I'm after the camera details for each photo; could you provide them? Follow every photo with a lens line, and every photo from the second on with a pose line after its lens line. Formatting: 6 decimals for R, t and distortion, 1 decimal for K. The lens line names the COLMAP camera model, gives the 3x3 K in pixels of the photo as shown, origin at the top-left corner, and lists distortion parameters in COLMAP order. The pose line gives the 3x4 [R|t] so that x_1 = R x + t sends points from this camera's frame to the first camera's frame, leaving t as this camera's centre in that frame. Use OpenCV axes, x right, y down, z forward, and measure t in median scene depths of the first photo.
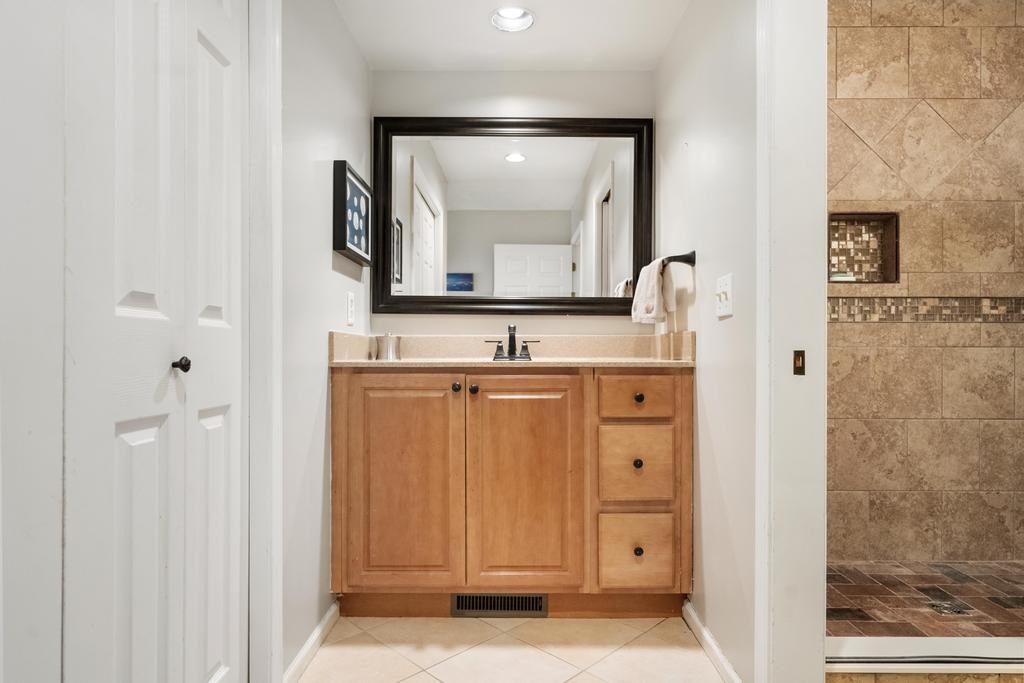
lens RADIAL K [[562.5, 0, 508.9], [0, 562.5, 341.2], [0, 0, 1]] dist [-0.005163, 0.000355]
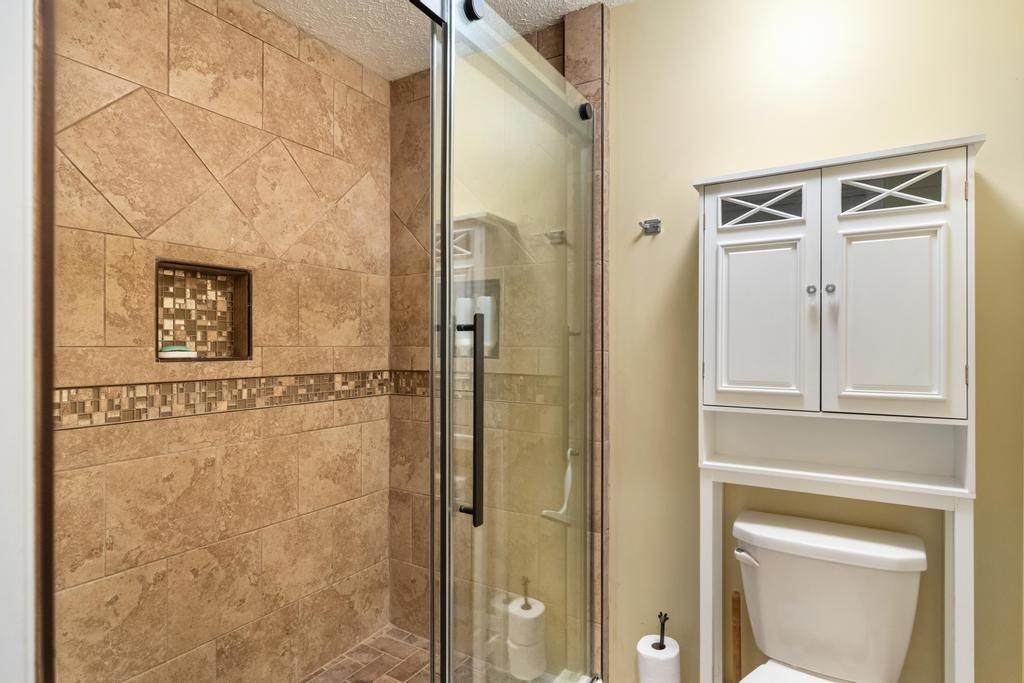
lens RADIAL K [[543.2, 0, 507.0], [0, 543.2, 345.0], [0, 0, 1]] dist [0.000012, -0.000563]
pose [[0.513813, -0.001785, 0.857900, 0.222867], [0.001422, 0.999998, 0.001229, -0.124471], [-0.857901, 0.000588, 0.513815, 0.297295]]
